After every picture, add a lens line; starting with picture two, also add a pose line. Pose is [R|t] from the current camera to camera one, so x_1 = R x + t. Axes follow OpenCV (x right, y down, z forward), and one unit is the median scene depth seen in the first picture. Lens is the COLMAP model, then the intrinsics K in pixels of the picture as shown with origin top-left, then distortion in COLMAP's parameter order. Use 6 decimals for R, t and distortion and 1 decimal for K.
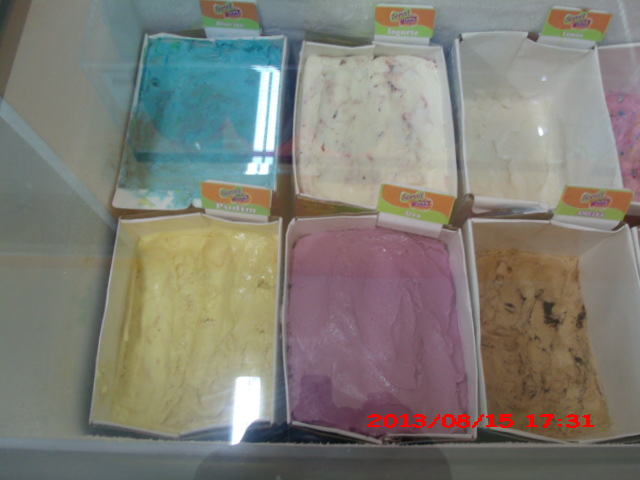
lens RADIAL K [[509.5, 0, 320.0], [0, 509.5, 240.0], [0, 0, 1]] dist [-0.041543, 0.008628]
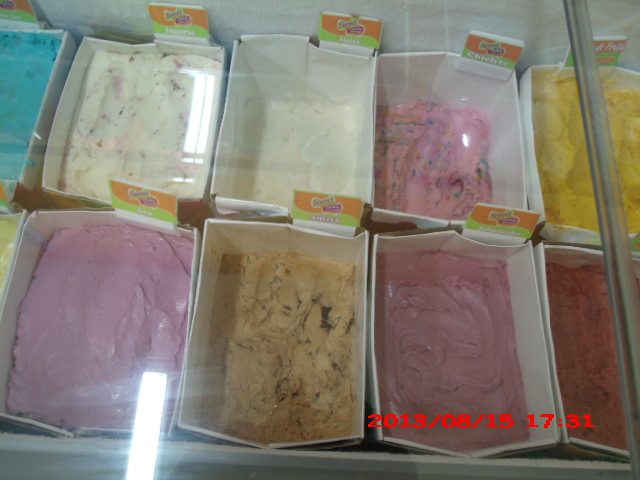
lens RADIAL K [[511.5, 0, 319.4], [0, 511.5, 238.3], [0, 0, 1]] dist [-0.030826, 0.009383]
pose [[0.998797, 0.044293, 0.021062, 0.432703], [-0.044180, 0.999007, -0.005799, -0.006260], [-0.021298, 0.004861, 0.999761, -0.015220]]
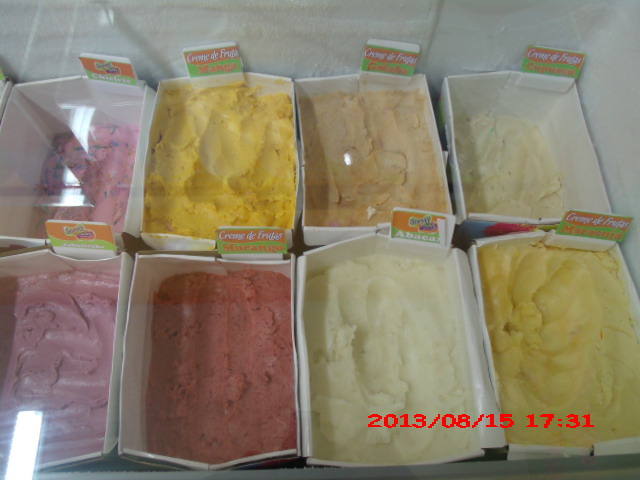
lens RADIAL K [[509.5, 0, 320.0], [0, 509.5, 240.0], [0, 0, 1]] dist [-0.041543, 0.008628]
pose [[0.999133, -0.041593, 0.001718, 1.182702], [0.041626, 0.997763, -0.052315, 0.016126], [0.000462, 0.052341, 0.998629, -0.020622]]
